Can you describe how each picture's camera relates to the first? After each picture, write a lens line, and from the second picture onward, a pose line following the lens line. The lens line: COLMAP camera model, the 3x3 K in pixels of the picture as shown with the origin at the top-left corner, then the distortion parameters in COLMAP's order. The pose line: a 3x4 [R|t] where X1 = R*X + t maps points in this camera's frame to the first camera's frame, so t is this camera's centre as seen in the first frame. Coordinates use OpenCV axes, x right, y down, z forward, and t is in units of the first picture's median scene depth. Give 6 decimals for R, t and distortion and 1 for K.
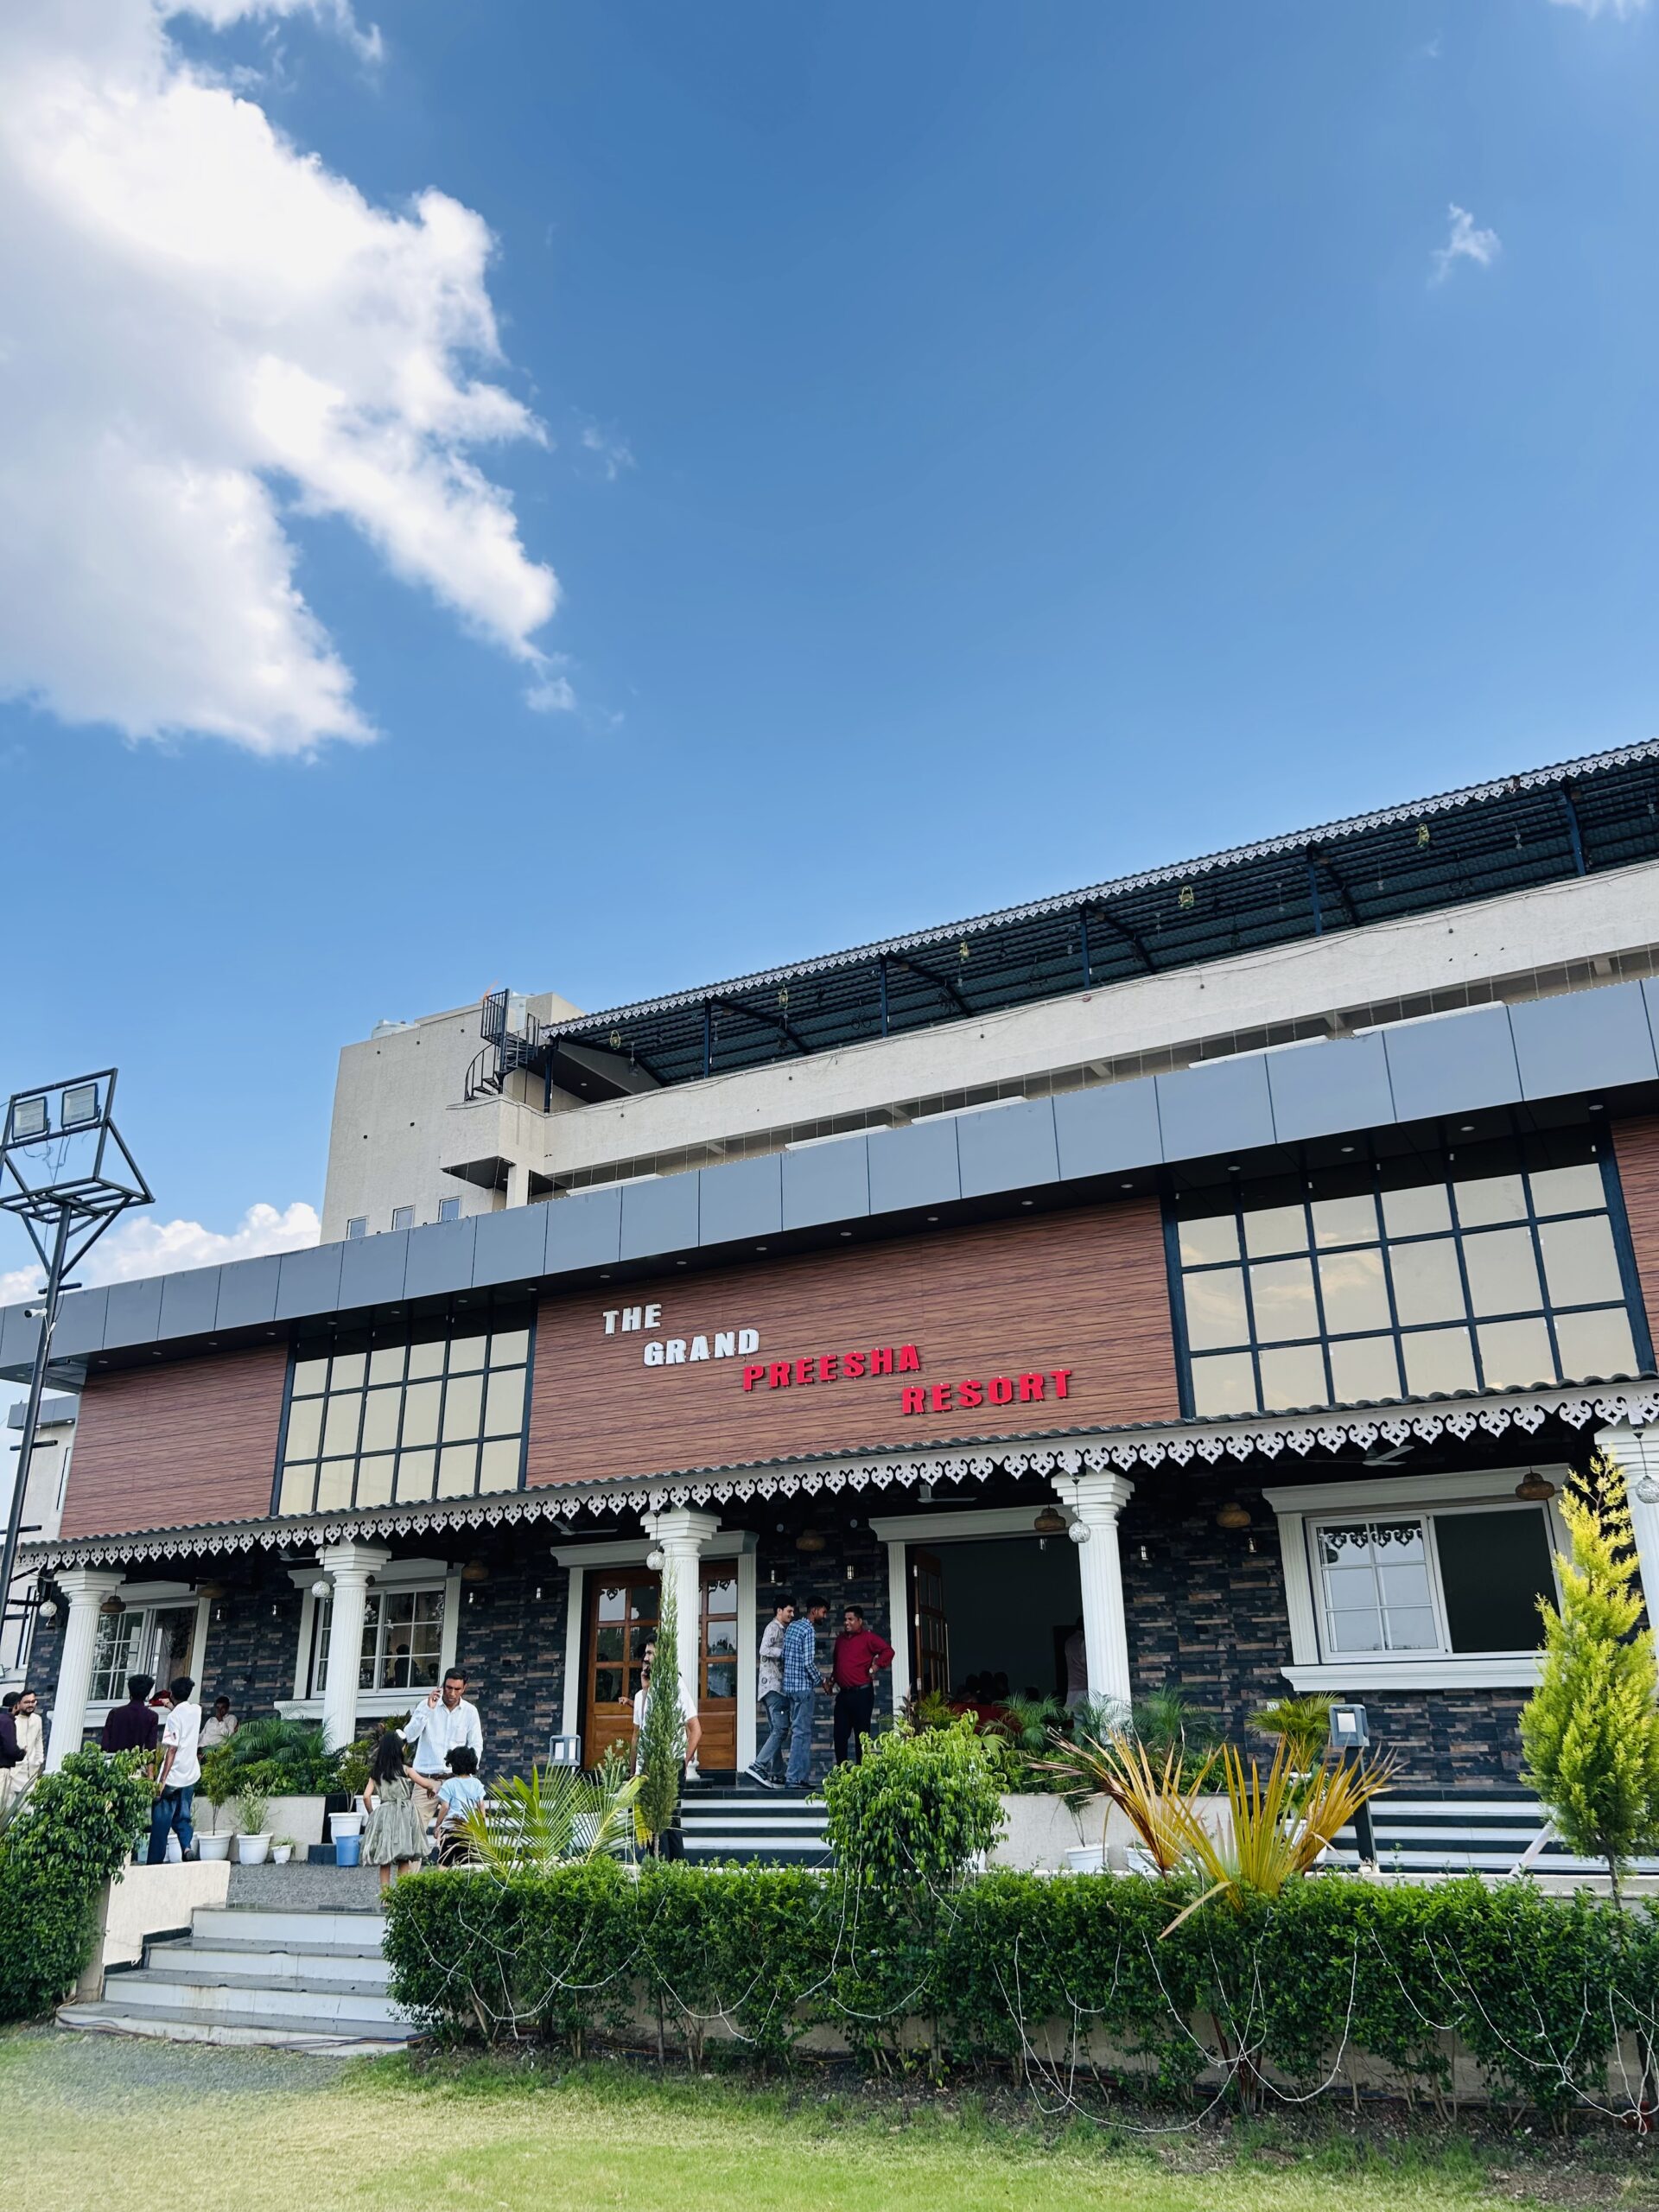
lens RADIAL K [[1665.8, 0, 829.5], [0, 1665.8, 1106.0], [0, 0, 1]] dist [0.047731, -0.053301]
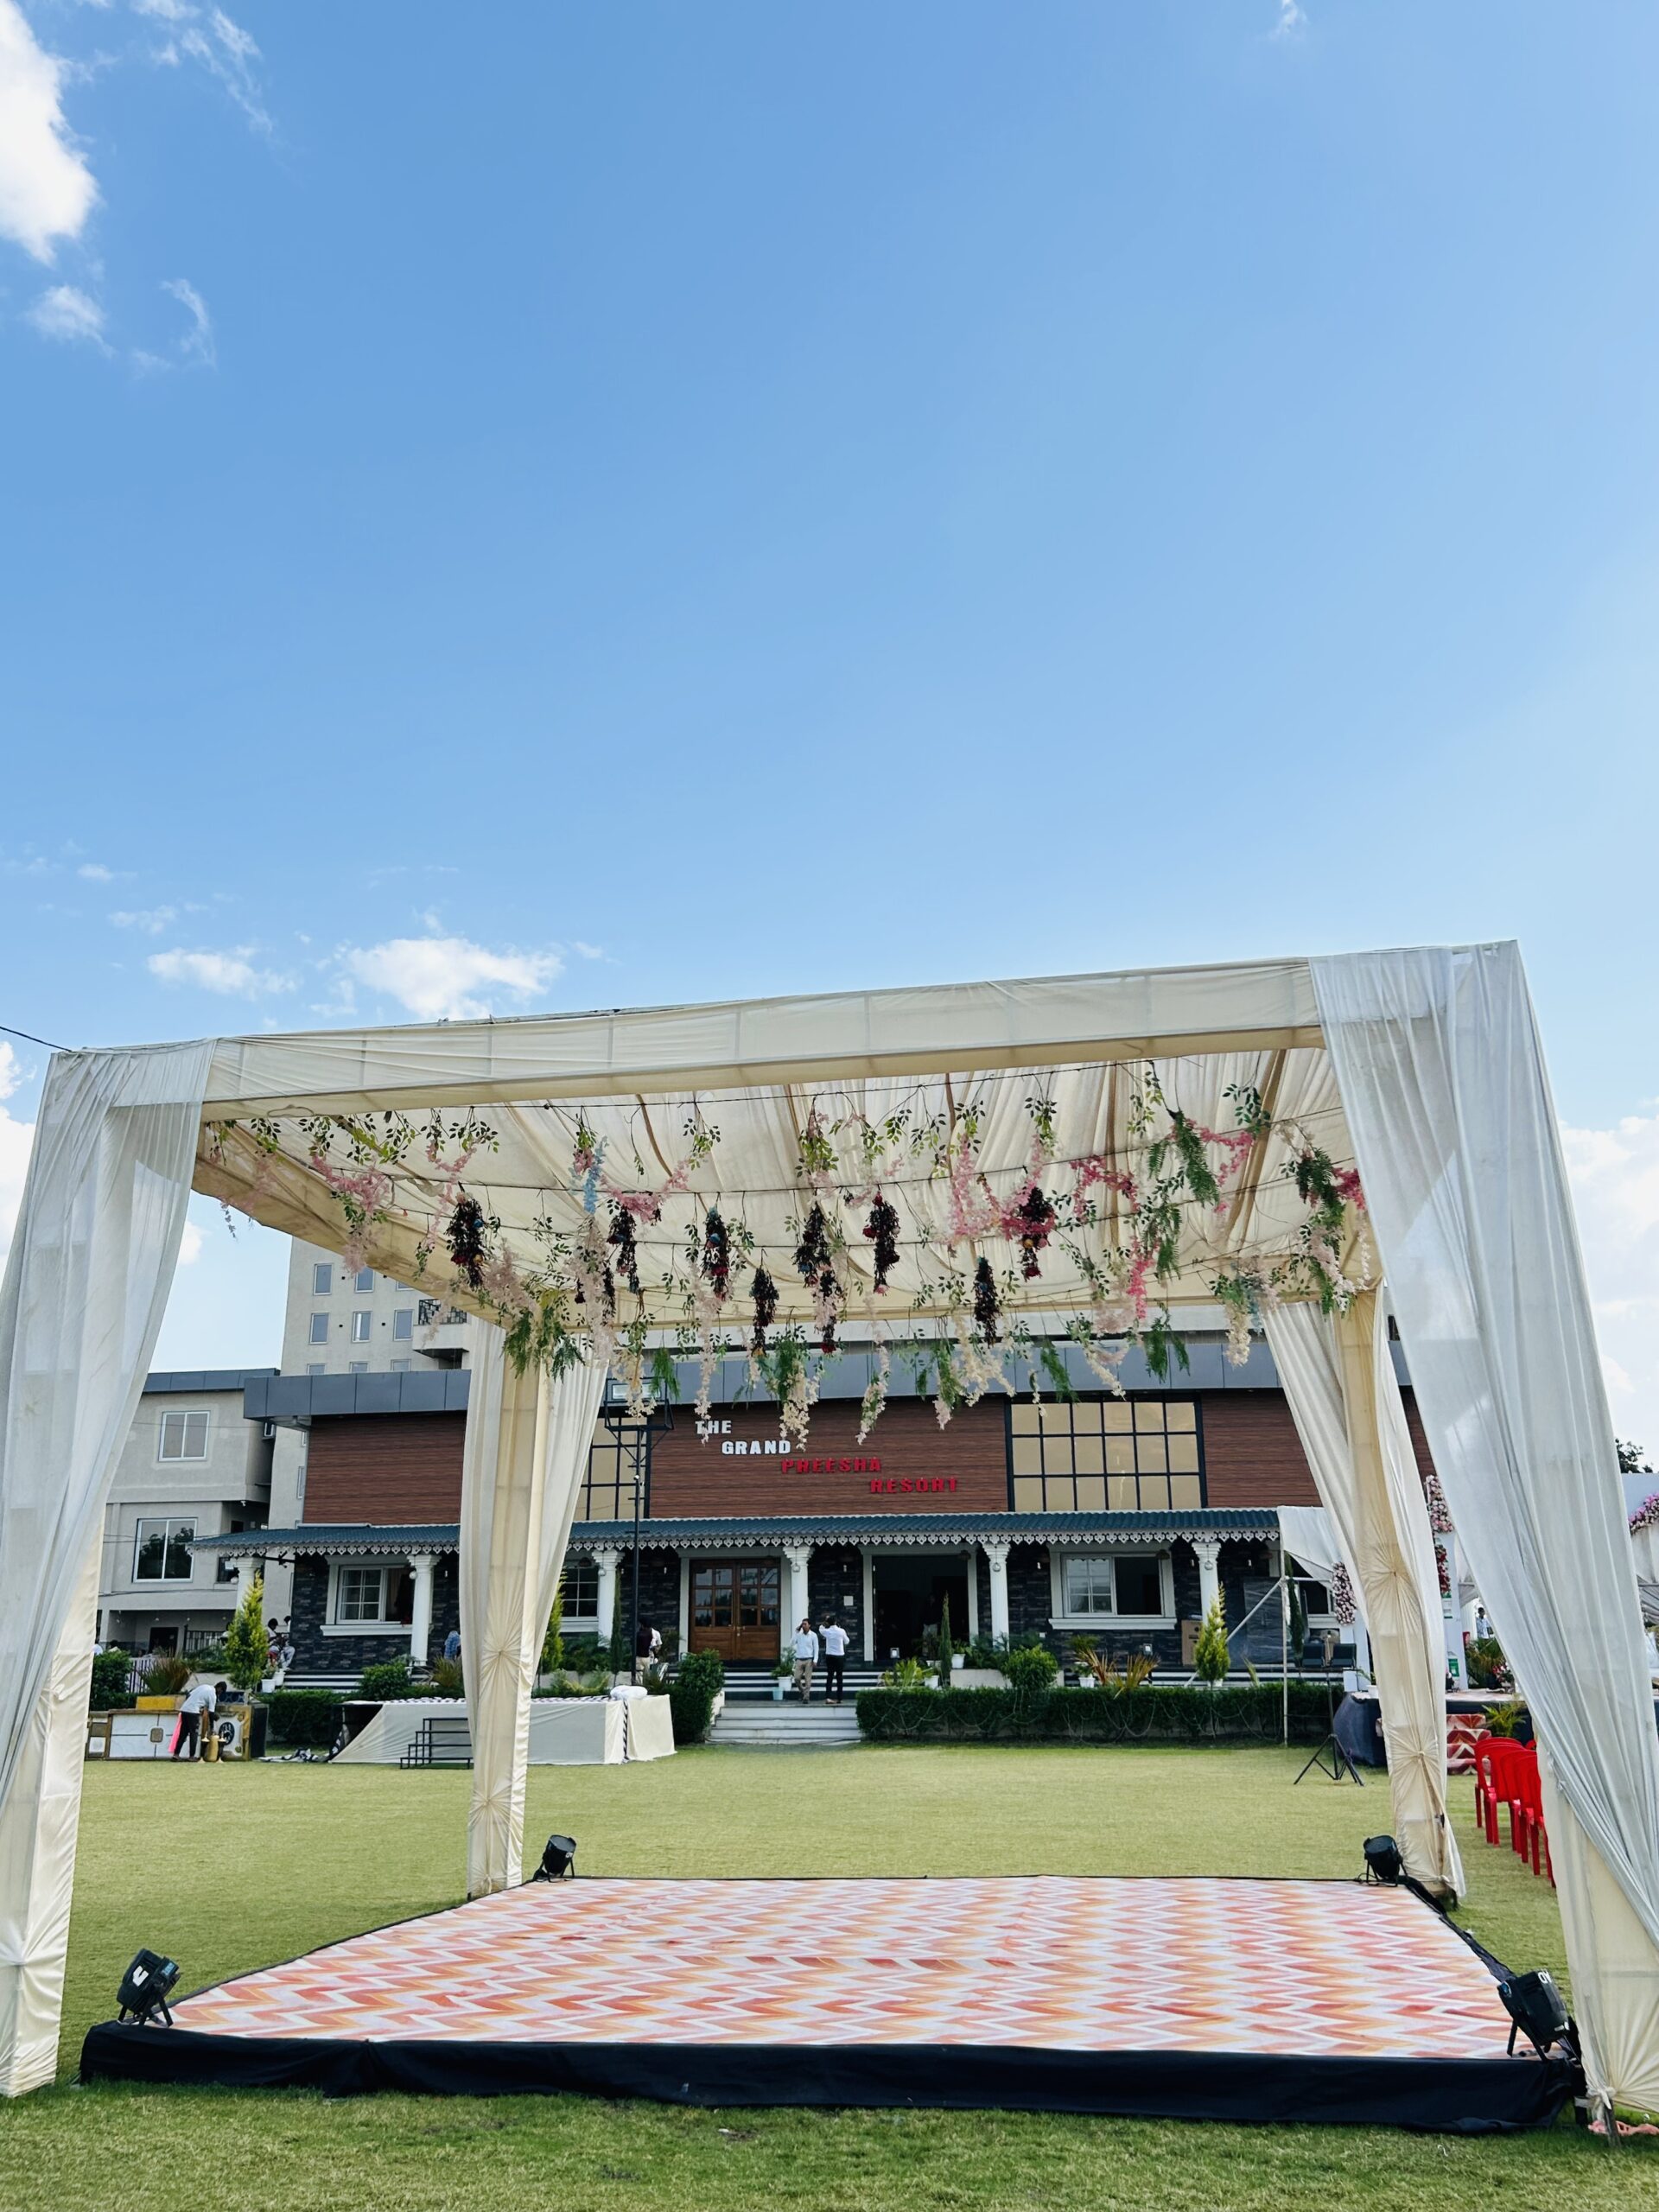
lens RADIAL K [[1814.4, 0, 829.5], [0, 1814.4, 1106.0], [0, 0, 1]] dist [0.067269, -0.118185]
pose [[0.954312, 0.092612, 0.284098, -0.928266], [-0.115281, 0.991262, 0.064103, -0.576567], [-0.275679, -0.093926, 0.956650, -1.472977]]
